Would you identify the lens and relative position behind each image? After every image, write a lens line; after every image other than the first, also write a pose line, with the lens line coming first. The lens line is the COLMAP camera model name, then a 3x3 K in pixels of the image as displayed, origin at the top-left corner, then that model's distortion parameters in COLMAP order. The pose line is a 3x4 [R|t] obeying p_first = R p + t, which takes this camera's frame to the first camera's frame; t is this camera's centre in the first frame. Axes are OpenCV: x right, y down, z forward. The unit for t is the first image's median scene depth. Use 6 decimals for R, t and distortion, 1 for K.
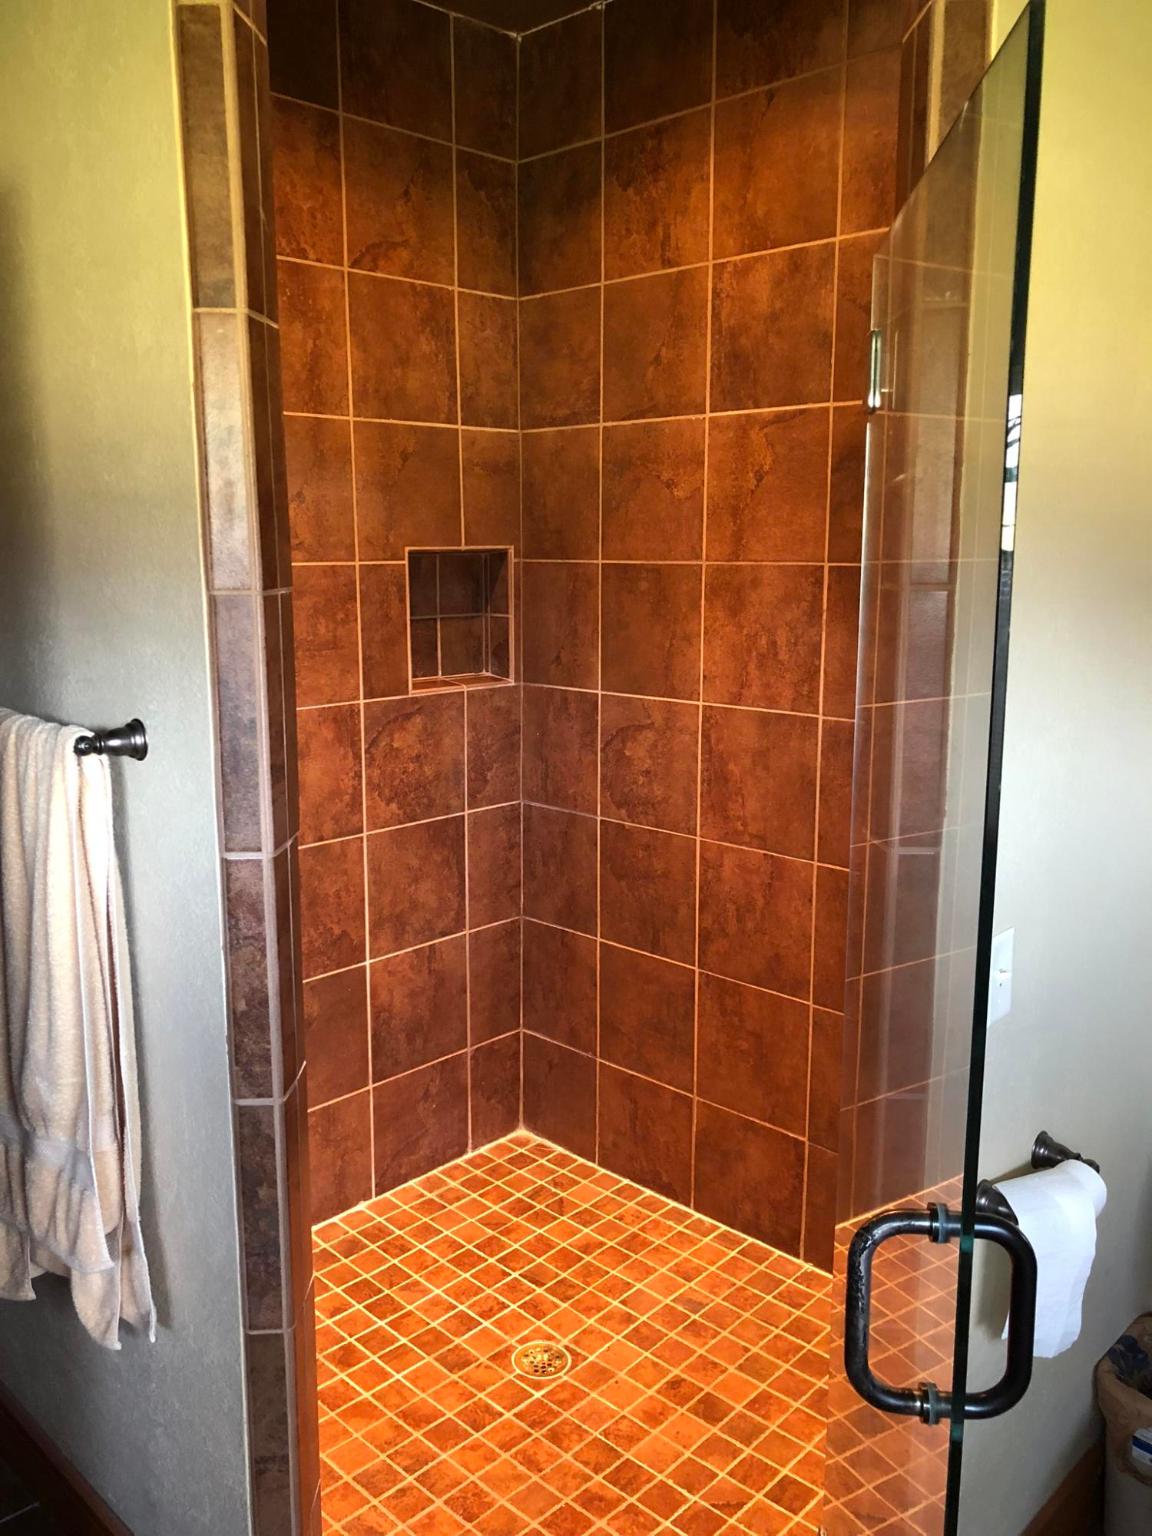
lens RADIAL K [[1265.1, 0, 582.5], [0, 1265.1, 766.2], [0, 0, 1]] dist [0.028276, -0.018629]
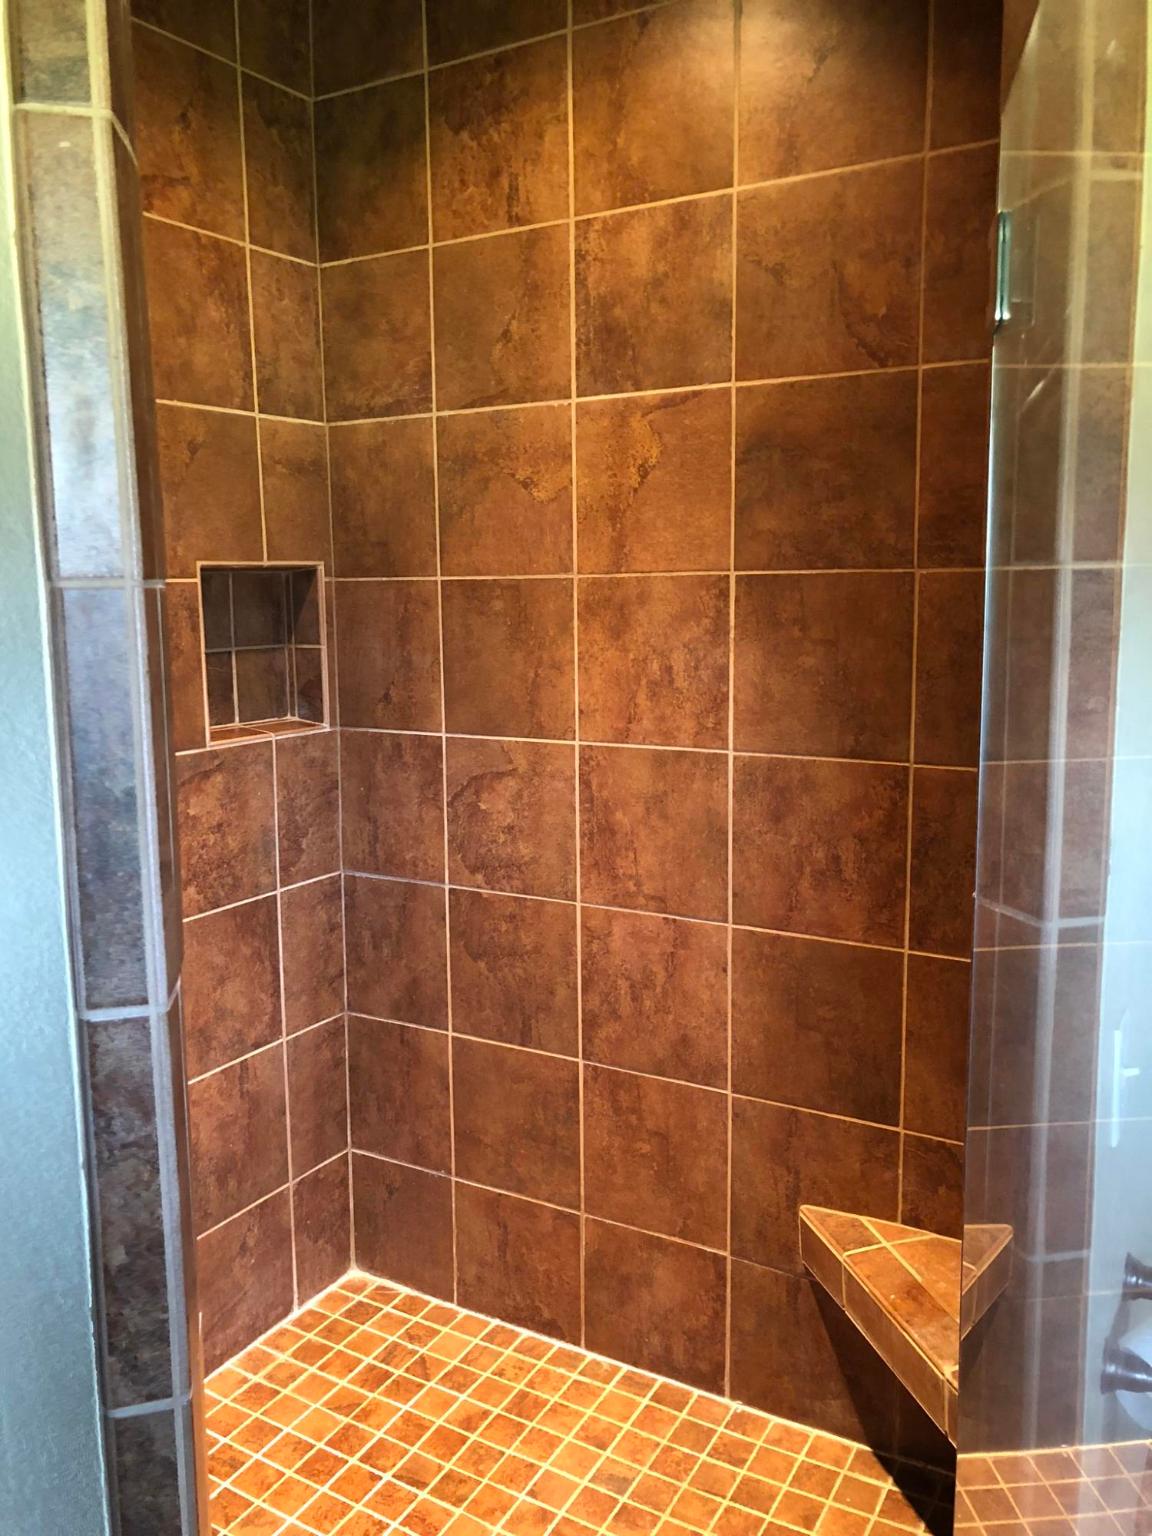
lens RADIAL K [[1265.1, 0, 569.5], [0, 1265.1, 764.6], [0, 0, 1]] dist [0.028276, -0.018629]
pose [[0.973504, -0.045273, 0.224144, -0.100058], [0.053461, 0.998101, -0.030593, -0.010158], [-0.222333, 0.041766, 0.974076, 0.186202]]
